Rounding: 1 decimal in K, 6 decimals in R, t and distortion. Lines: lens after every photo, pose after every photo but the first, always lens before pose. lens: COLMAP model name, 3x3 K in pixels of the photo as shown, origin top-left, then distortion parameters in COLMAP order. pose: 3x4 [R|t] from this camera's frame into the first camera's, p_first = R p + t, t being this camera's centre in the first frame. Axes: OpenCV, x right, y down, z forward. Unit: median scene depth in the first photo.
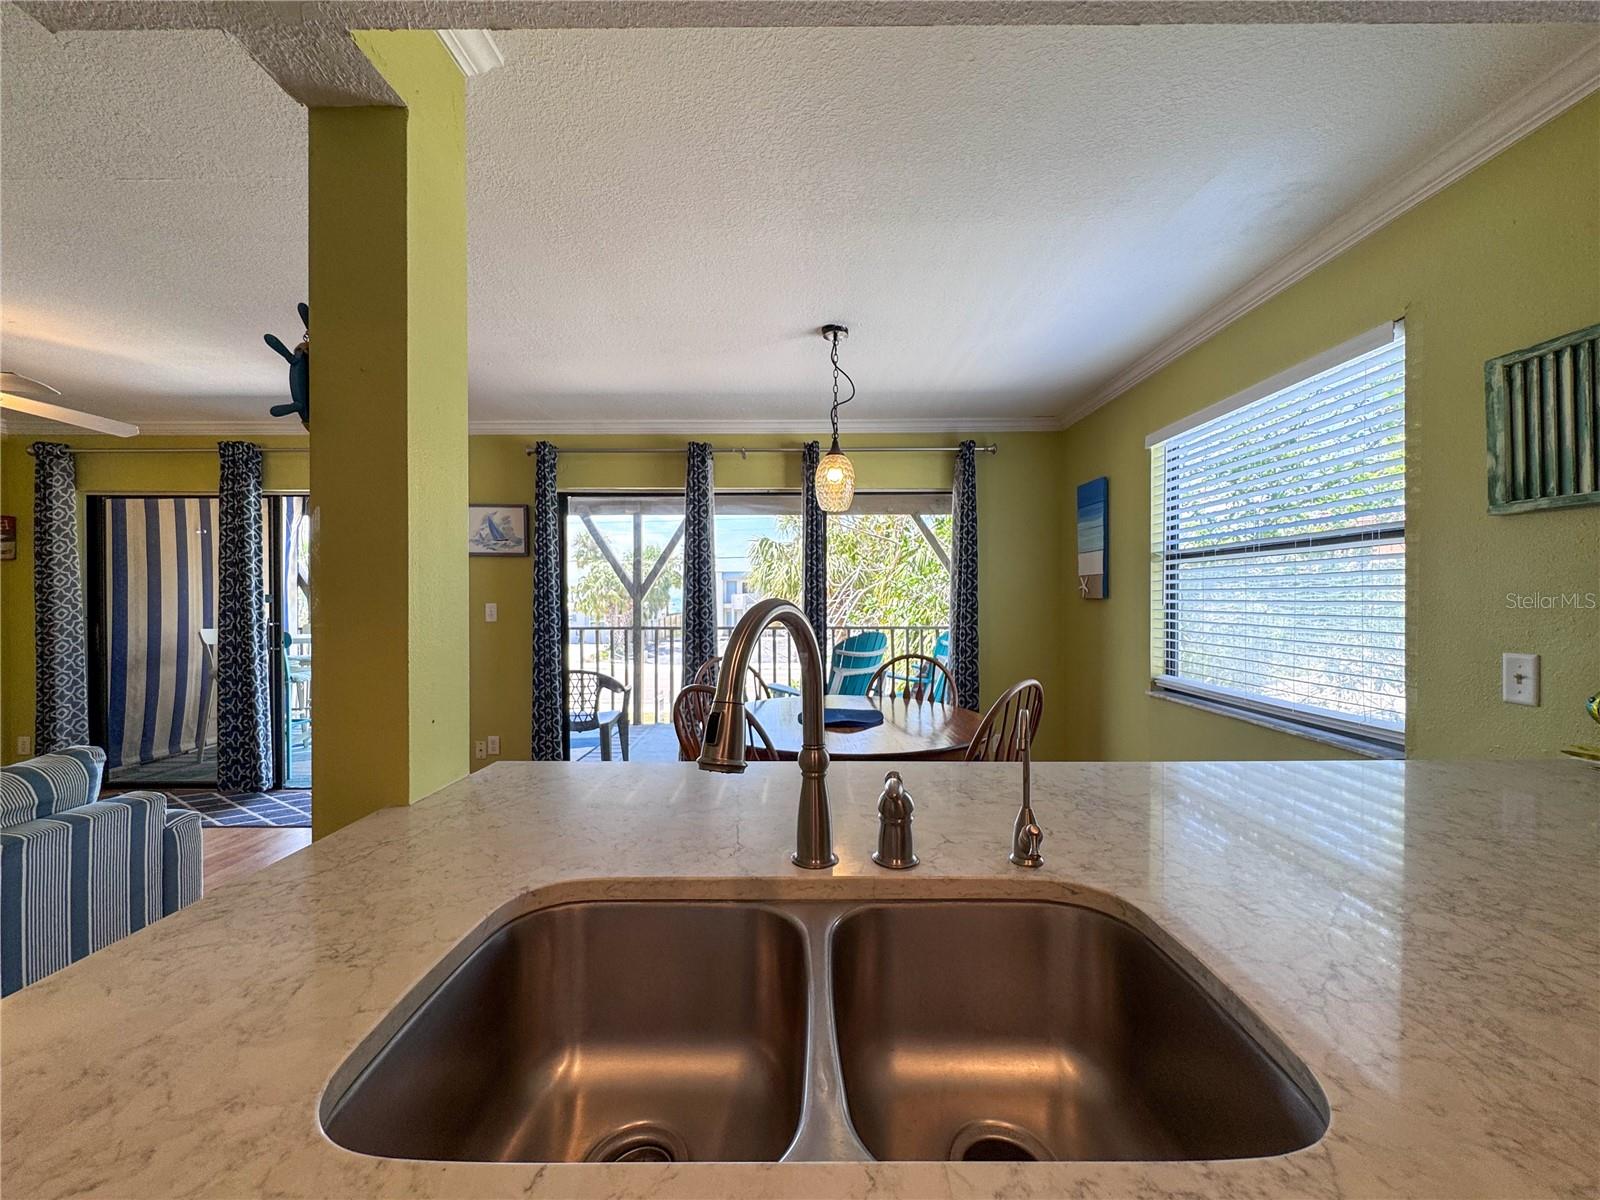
lens RADIAL K [[637.9, 0, 800.0], [0, 637.9, 600.0], [0, 0, 1]] dist [-0.001695, -0.000390]
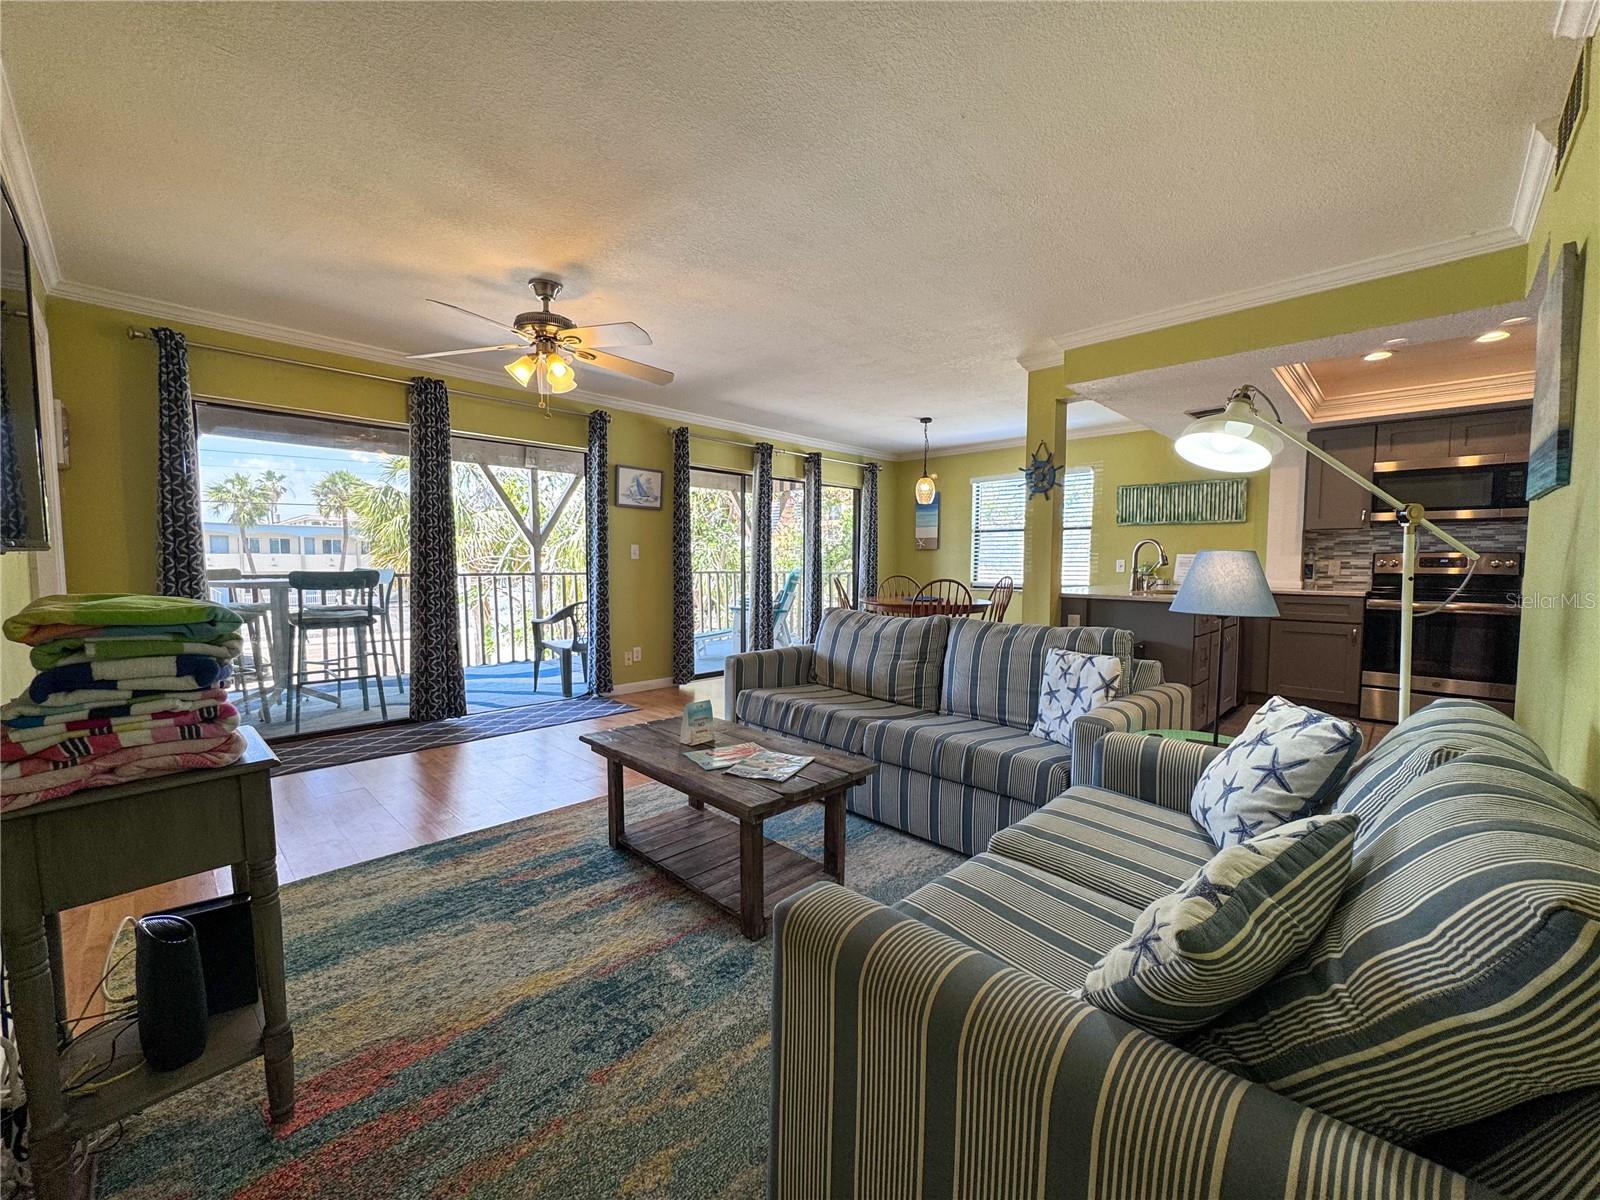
lens RADIAL K [[637.9, 0, 800.0], [0, 637.9, 600.0], [0, 0, 1]] dist [-0.001695, -0.000390]
pose [[0.700069, -0.035065, 0.713214, -2.660027], [-0.003585, 0.998608, 0.052615, 0.108145], [-0.714067, -0.039391, 0.698969, -0.323429]]
